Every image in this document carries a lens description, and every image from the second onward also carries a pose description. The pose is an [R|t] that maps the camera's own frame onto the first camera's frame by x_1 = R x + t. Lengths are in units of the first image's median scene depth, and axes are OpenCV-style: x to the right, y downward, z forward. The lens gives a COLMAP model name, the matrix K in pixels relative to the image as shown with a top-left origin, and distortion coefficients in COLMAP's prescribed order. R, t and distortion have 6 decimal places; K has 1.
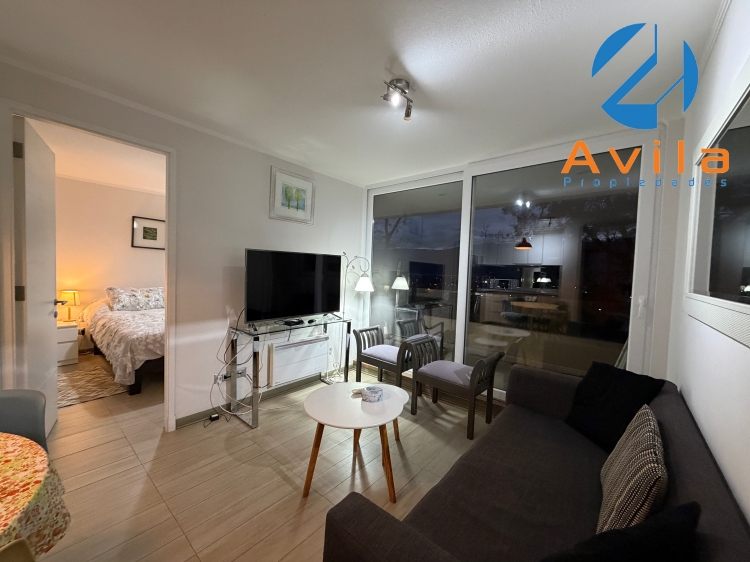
lens RADIAL K [[296.0, 0, 371.1], [0, 296.0, 280.2], [0, 0, 1]] dist [-0.000775, 0.000056]
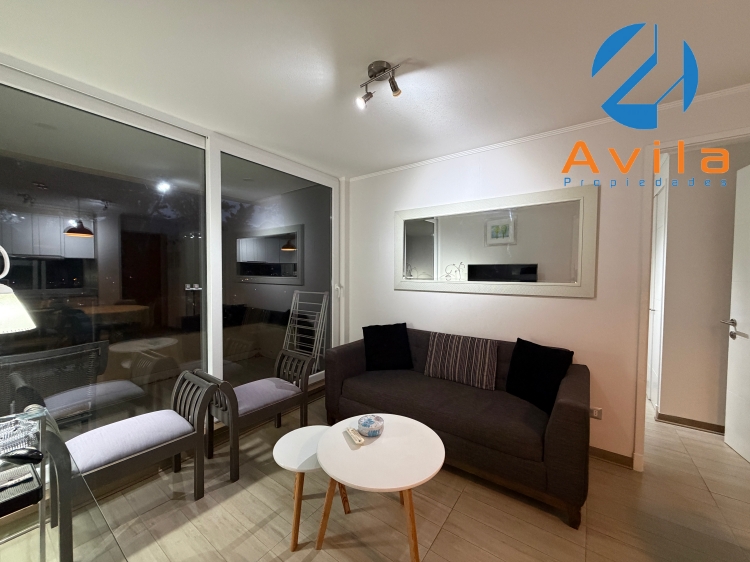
lens RADIAL K [[296.0, 0, 373.8], [0, 296.0, 282.3], [0, 0, 1]] dist [-0.000775, 0.000056]
pose [[-0.069934, -0.066006, 0.995366, -0.495445], [0.026471, 0.997334, 0.067996, -0.045083], [-0.997200, 0.031103, -0.068000, 0.647182]]
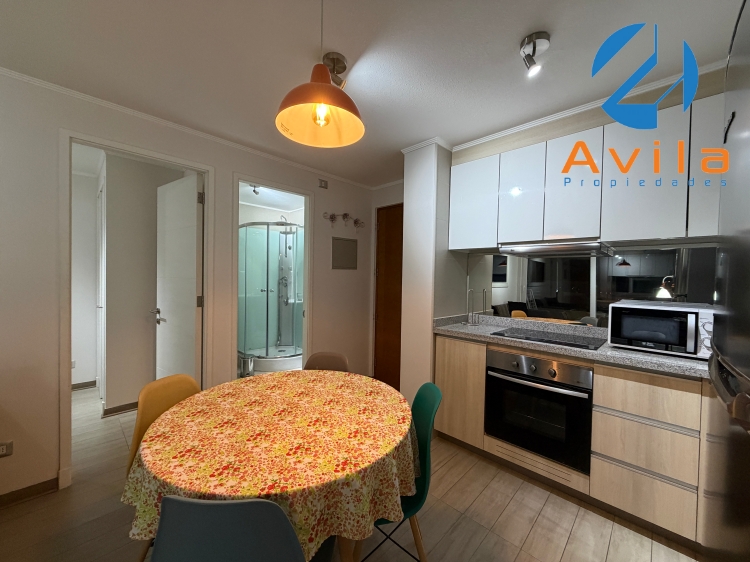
lens RADIAL K [[296.0, 0, 373.6], [0, 296.0, 282.8], [0, 0, 1]] dist [-0.000775, 0.000056]
pose [[-0.995887, -0.054151, 0.072644, -0.550552], [-0.050124, 0.997163, 0.056153, -0.041425], [-0.075478, 0.052281, -0.995776, 0.550774]]
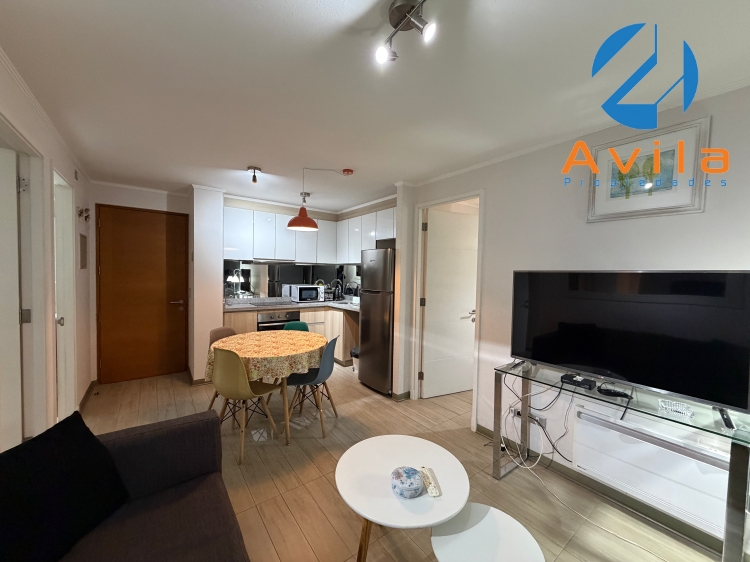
lens RADIAL K [[296.0, 0, 374.1], [0, 296.0, 282.6], [0, 0, 1]] dist [-0.000775, 0.000056]
pose [[-0.224145, -0.006932, -0.974531, 0.427534], [-0.061255, 0.998098, 0.006989, -0.043976], [0.972629, 0.061262, -0.224144, 0.656440]]
